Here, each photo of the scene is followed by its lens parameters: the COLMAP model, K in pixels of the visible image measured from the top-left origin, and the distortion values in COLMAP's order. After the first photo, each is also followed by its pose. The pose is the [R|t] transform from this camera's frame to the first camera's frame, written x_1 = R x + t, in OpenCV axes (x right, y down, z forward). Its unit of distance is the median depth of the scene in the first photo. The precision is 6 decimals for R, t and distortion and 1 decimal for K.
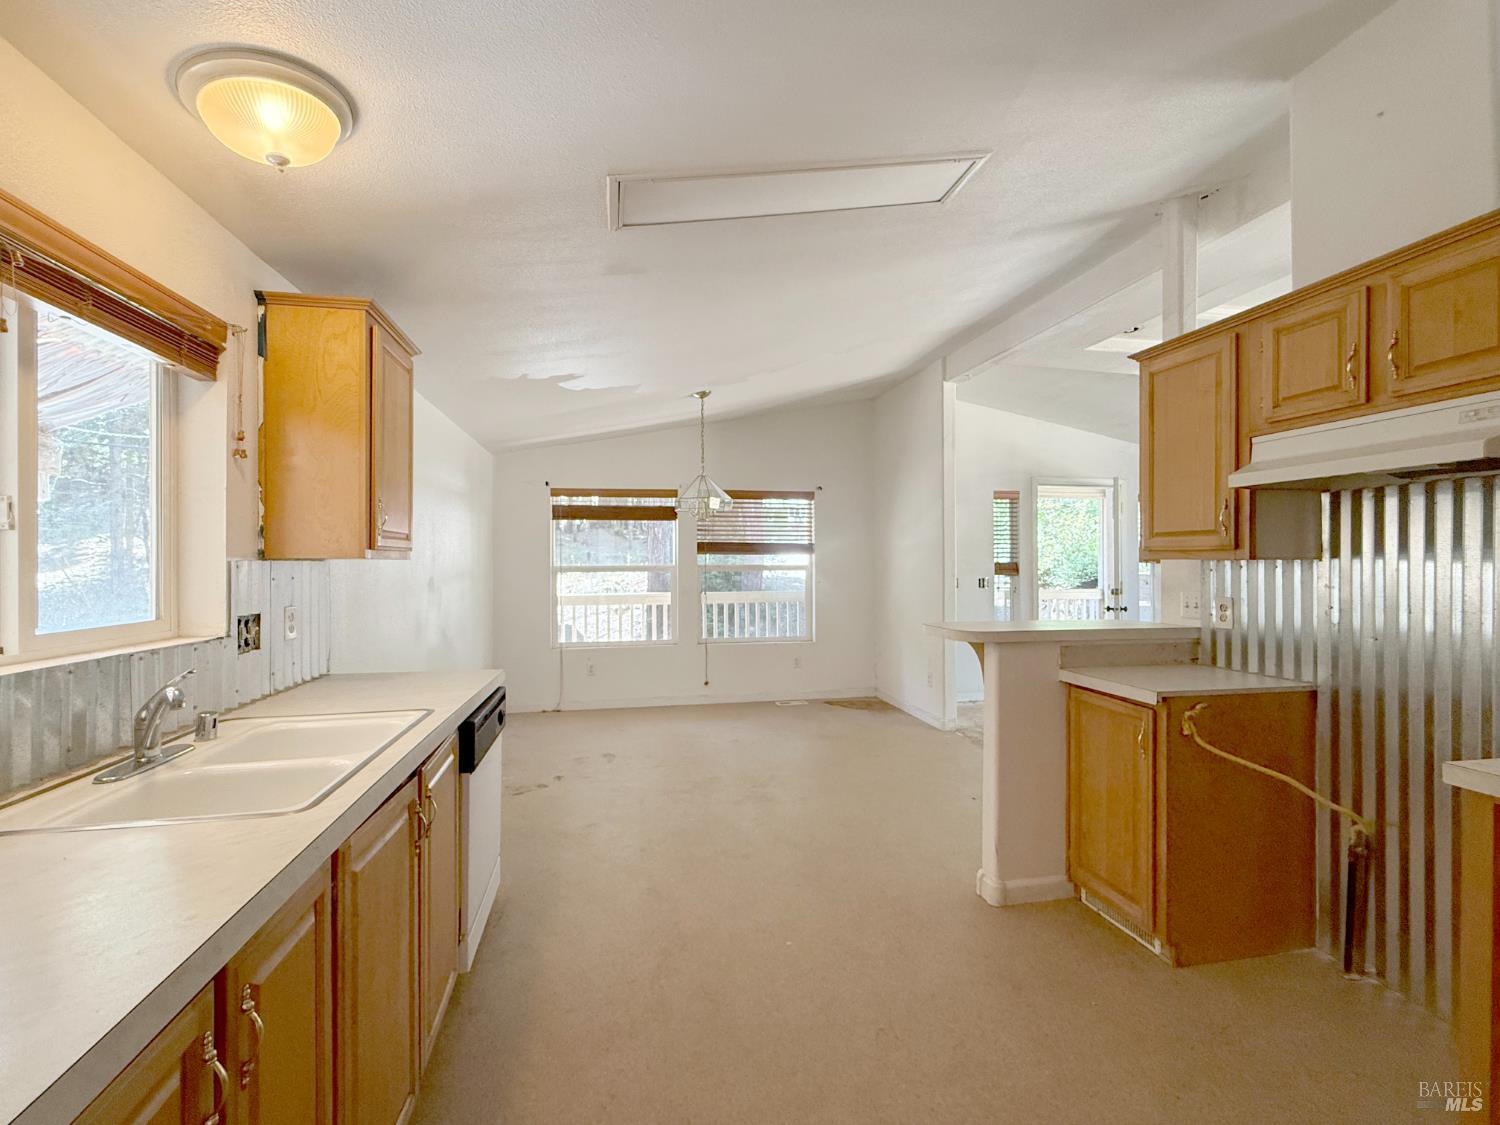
lens RADIAL K [[720.2, 0, 750.0], [0, 720.2, 562.5], [0, 0, 1]] dist [-0.000441, -0.000120]
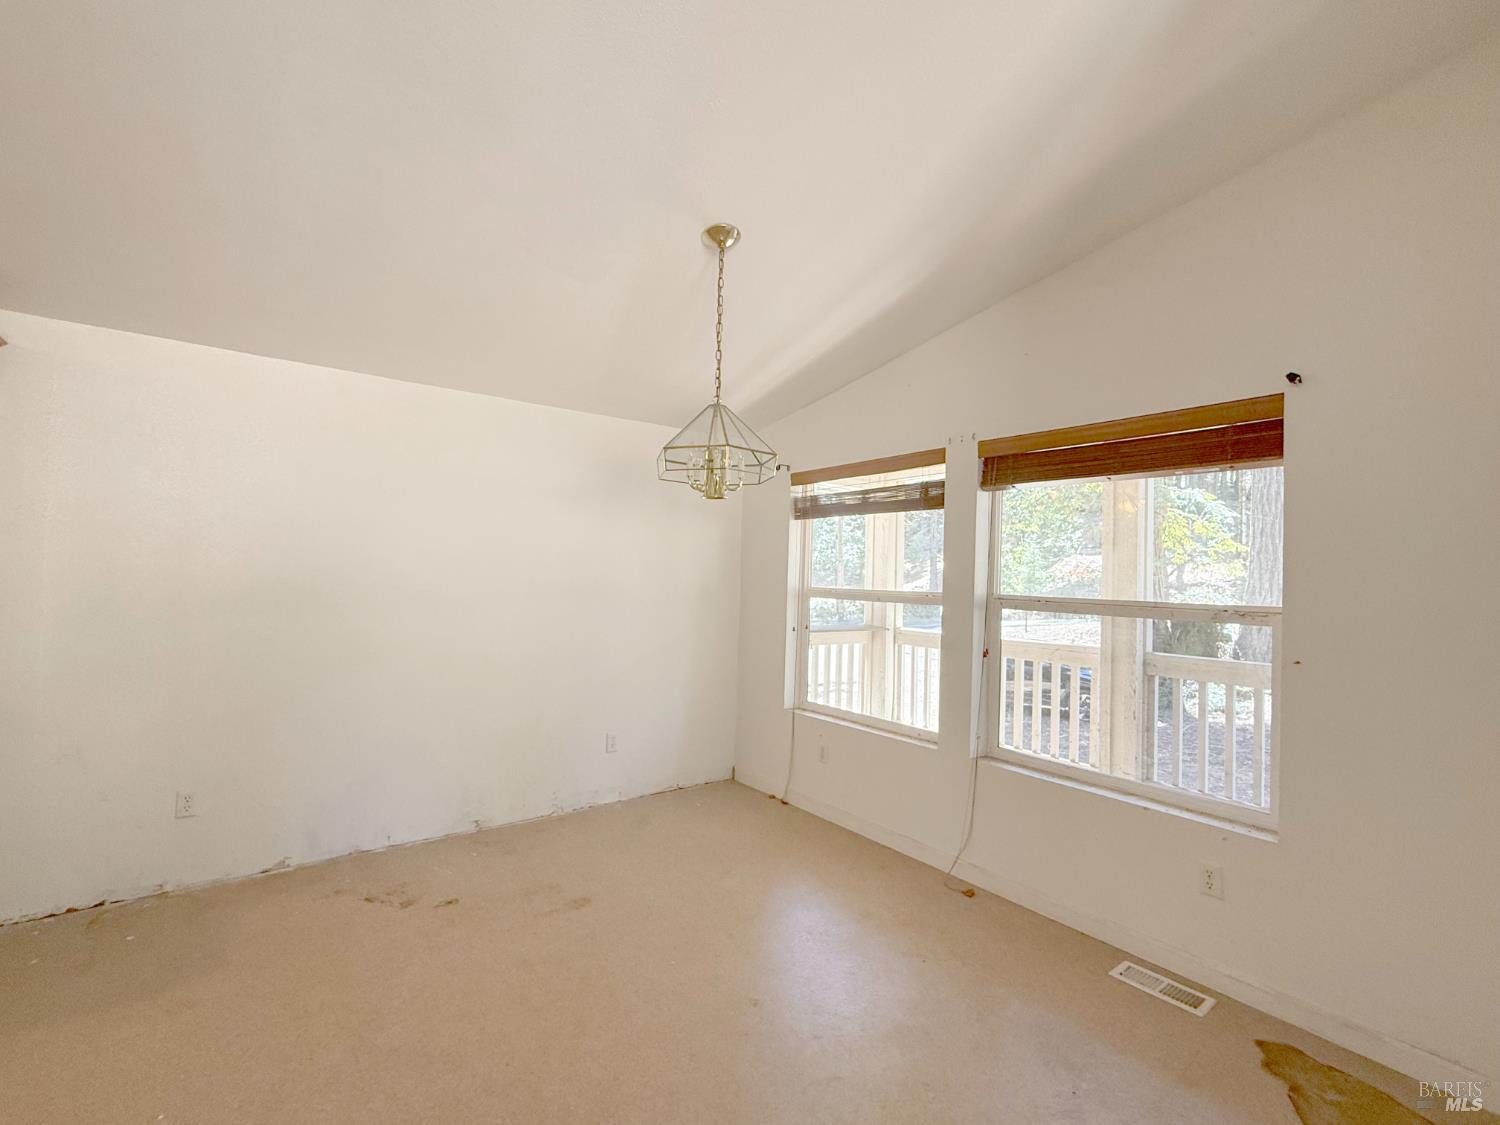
lens RADIAL K [[671.6, 0, 750.0], [0, 671.6, 562.5], [0, 0, 1]] dist [-0.002970, -0.000488]
pose [[0.442517, -0.001994, -0.896758, 0.275092], [-0.039281, 0.998995, -0.021605, -0.002529], [0.895899, 0.044786, 0.441994, 0.672680]]
